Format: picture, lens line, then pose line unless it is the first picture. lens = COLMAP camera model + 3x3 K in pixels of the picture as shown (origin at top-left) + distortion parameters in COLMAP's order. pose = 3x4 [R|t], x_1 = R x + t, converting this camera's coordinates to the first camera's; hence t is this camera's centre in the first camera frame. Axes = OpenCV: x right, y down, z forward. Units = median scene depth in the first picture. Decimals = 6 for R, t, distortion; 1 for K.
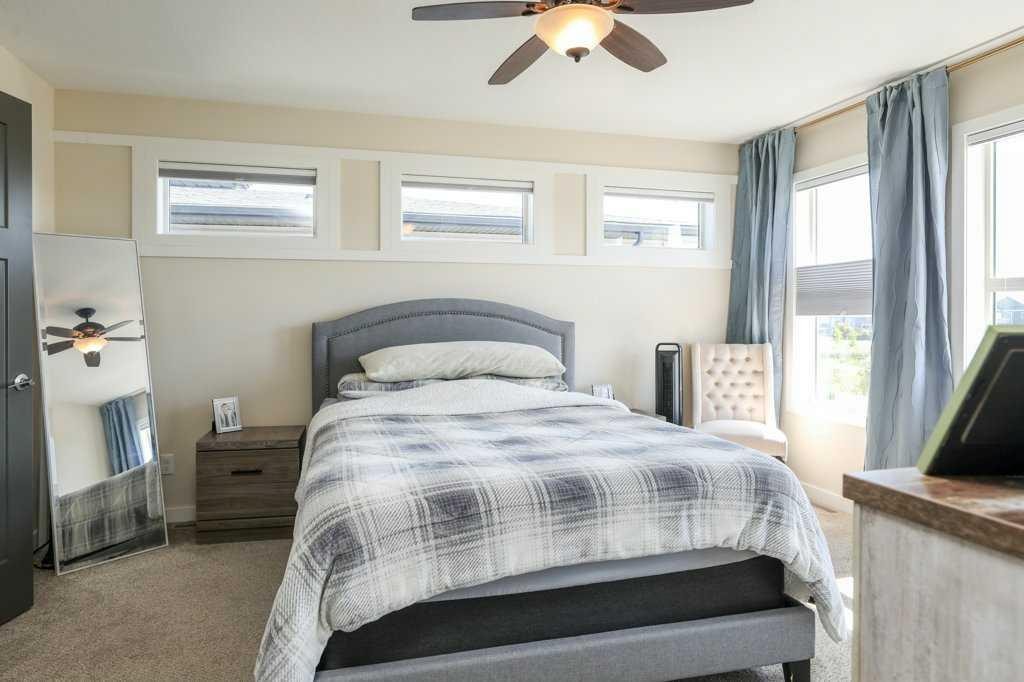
lens RADIAL K [[471.4, 0, 527.7], [0, 471.4, 335.9], [0, 0, 1]] dist [-0.019285, 0.000609]
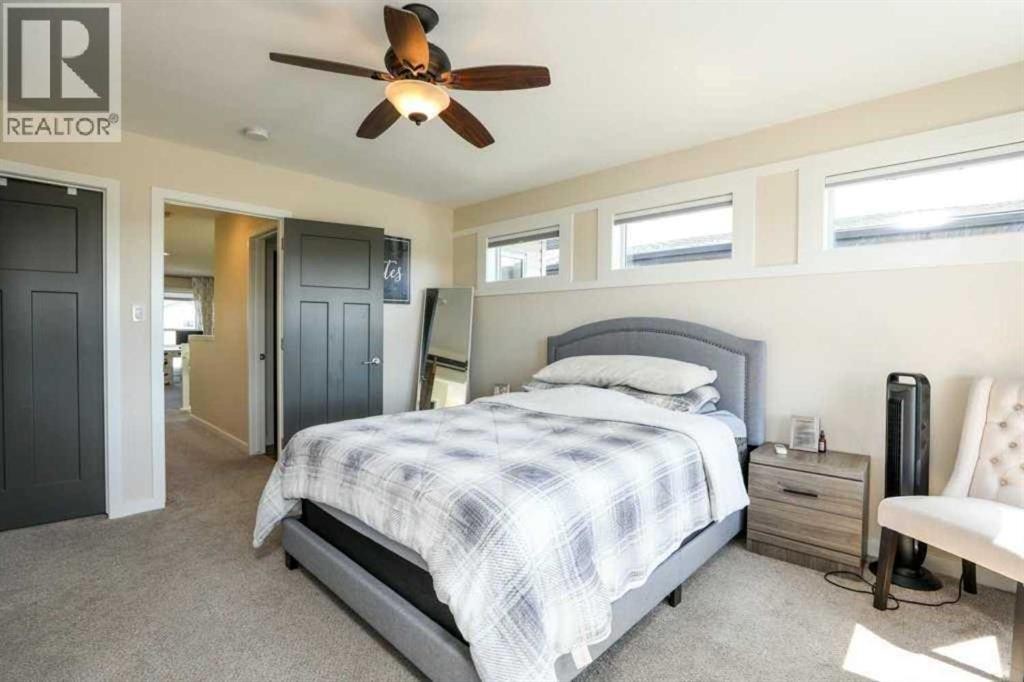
lens RADIAL K [[471.4, 0, 527.7], [0, 471.4, 335.9], [0, 0, 1]] dist [-0.019285, 0.000609]
pose [[0.583908, 0.010916, -0.811747, 0.570053], [-0.040780, 0.999042, -0.015899, -0.006979], [0.810795, 0.042387, 0.583793, 0.126964]]
